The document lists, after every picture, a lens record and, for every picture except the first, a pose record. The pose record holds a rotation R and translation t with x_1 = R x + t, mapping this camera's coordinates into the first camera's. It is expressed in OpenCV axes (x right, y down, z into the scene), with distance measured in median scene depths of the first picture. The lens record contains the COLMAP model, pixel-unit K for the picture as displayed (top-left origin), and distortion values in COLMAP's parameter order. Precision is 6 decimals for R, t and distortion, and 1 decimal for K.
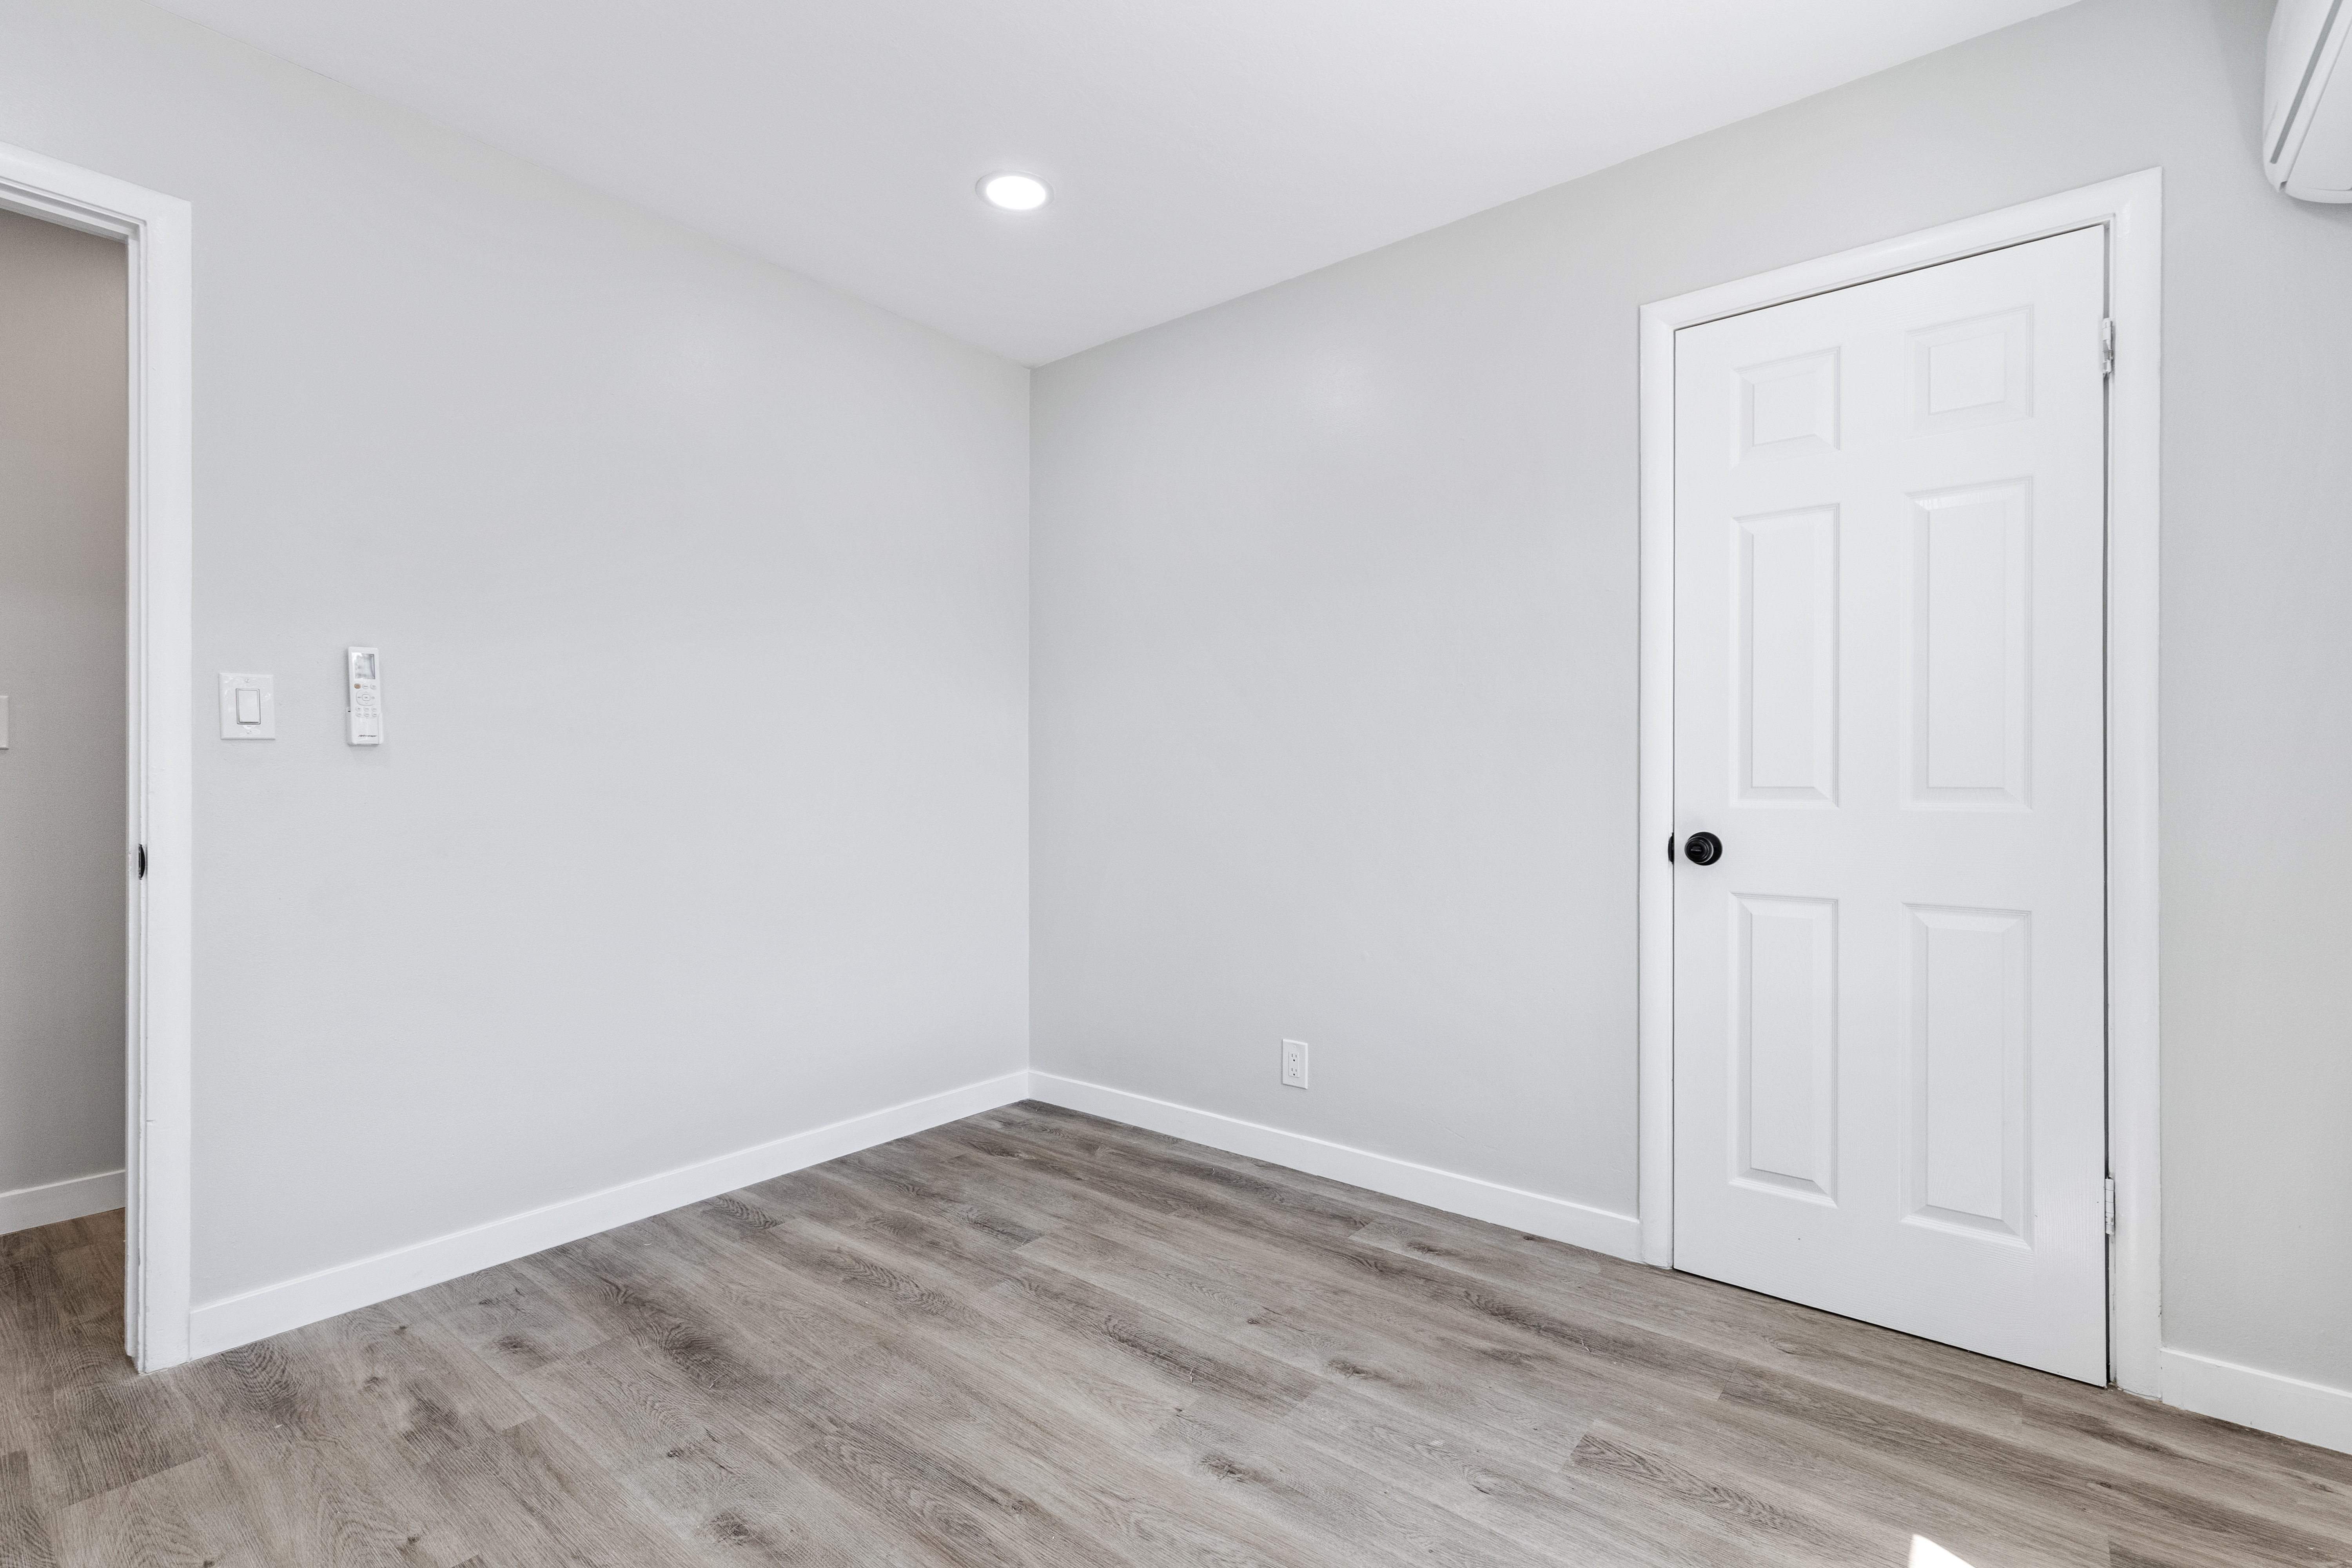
lens RADIAL K [[1082.6, 0, 1168.8], [0, 1082.6, 788.6], [0, 0, 1]] dist [0.015608, -0.003928]
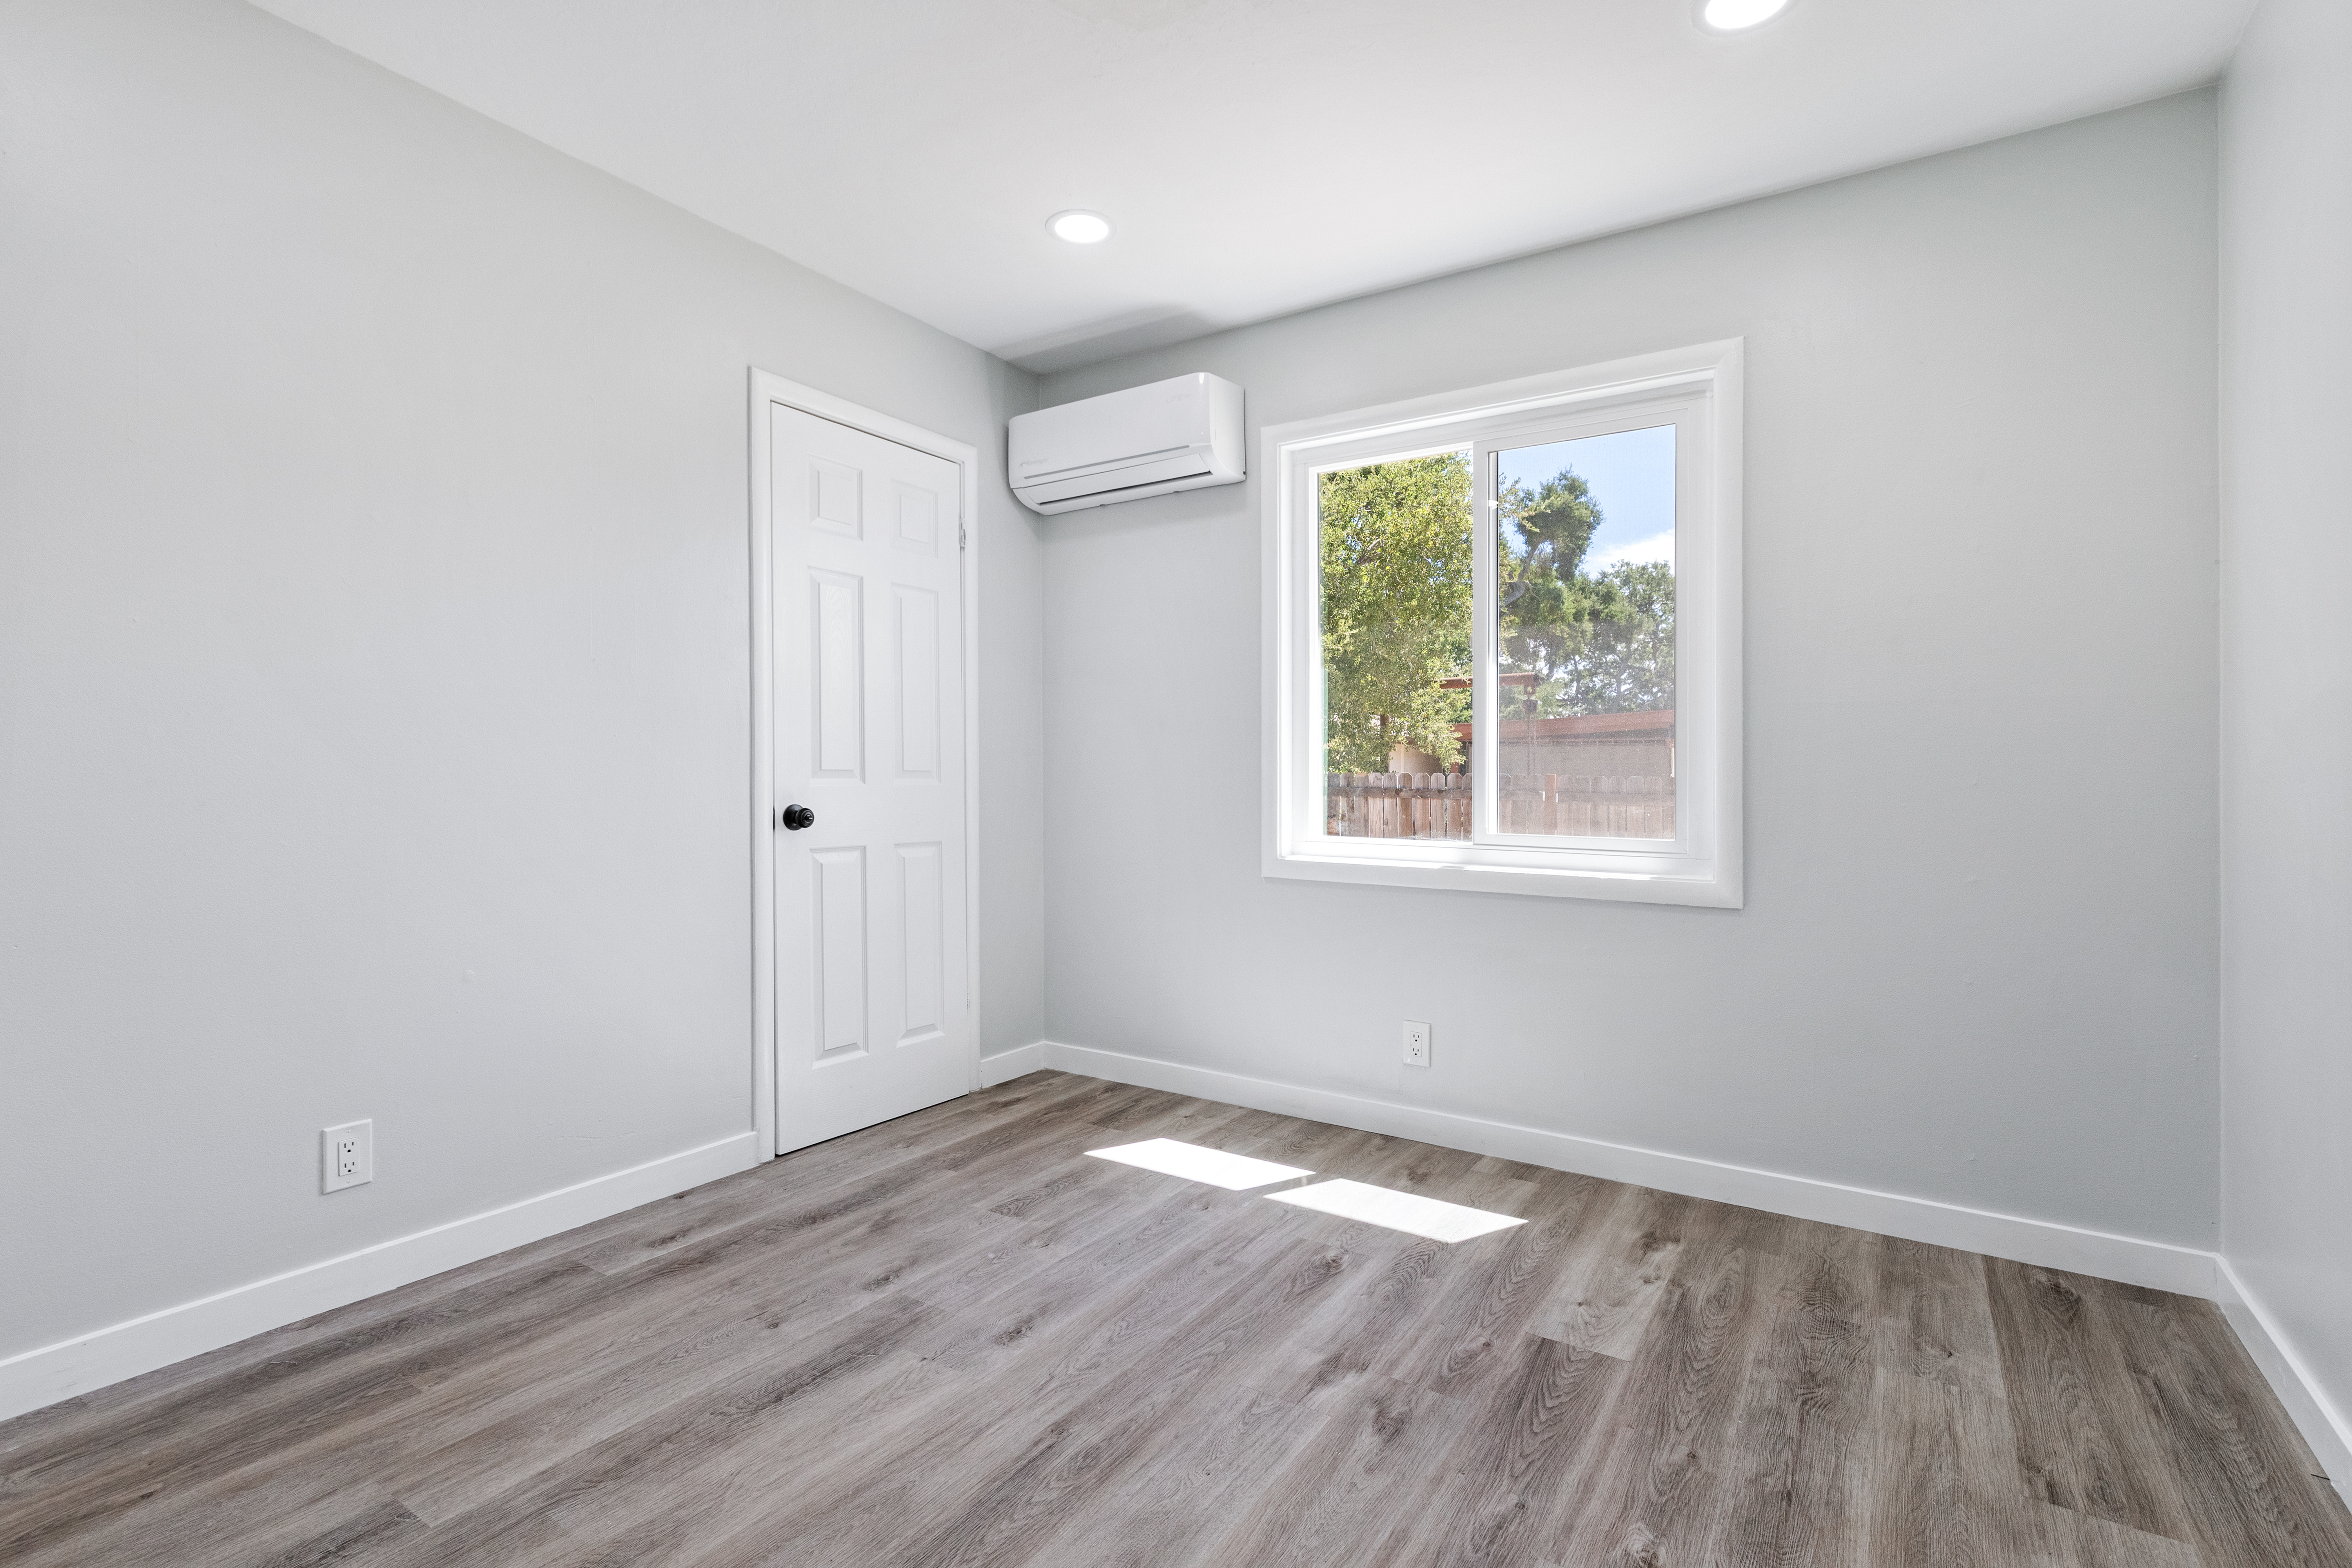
lens RADIAL K [[1082.6, 0, 1207.3], [0, 1082.6, 779.9], [0, 0, 1]] dist [0.015608, -0.003928]
pose [[-0.121077, -0.003983, 0.992635, -0.899247], [-0.003656, 0.999987, 0.003567, 0.005097], [-0.992636, -0.003197, -0.121090, 0.722836]]
